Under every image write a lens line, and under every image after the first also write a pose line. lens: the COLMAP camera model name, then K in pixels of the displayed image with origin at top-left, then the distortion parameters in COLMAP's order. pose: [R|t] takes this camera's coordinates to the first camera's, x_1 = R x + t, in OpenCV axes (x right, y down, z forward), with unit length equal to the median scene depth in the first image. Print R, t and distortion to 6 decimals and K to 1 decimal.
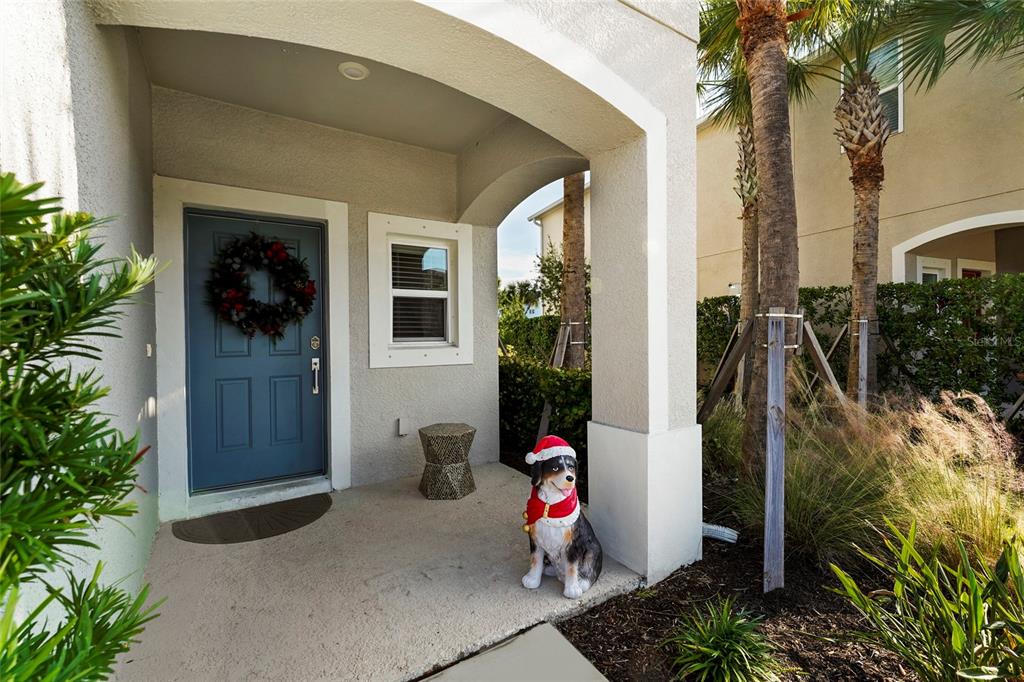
lens RADIAL K [[457.6, 0, 512.1], [0, 457.6, 330.1], [0, 0, 1]] dist [0.001543, 0.000061]
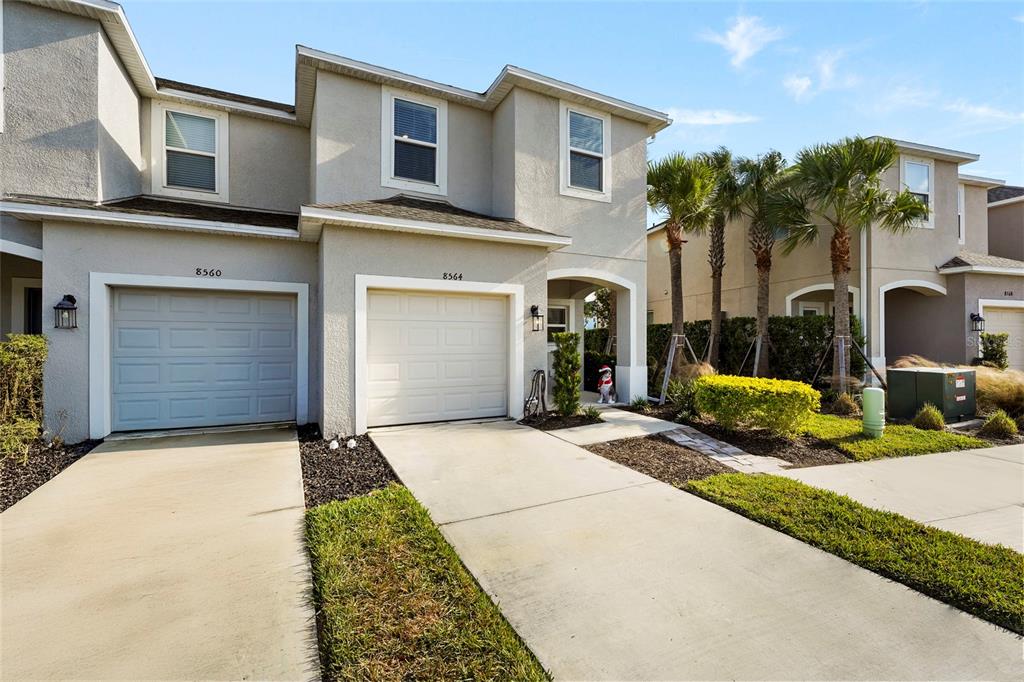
lens RADIAL K [[457.6, 0, 512.1], [0, 457.6, 330.1], [0, 0, 1]] dist [0.001543, 0.000061]
pose [[0.994156, 0.008023, -0.107655, -0.225001], [-0.009433, 0.999876, -0.012600, -0.017718], [0.107540, 0.013542, 0.994109, -2.334932]]
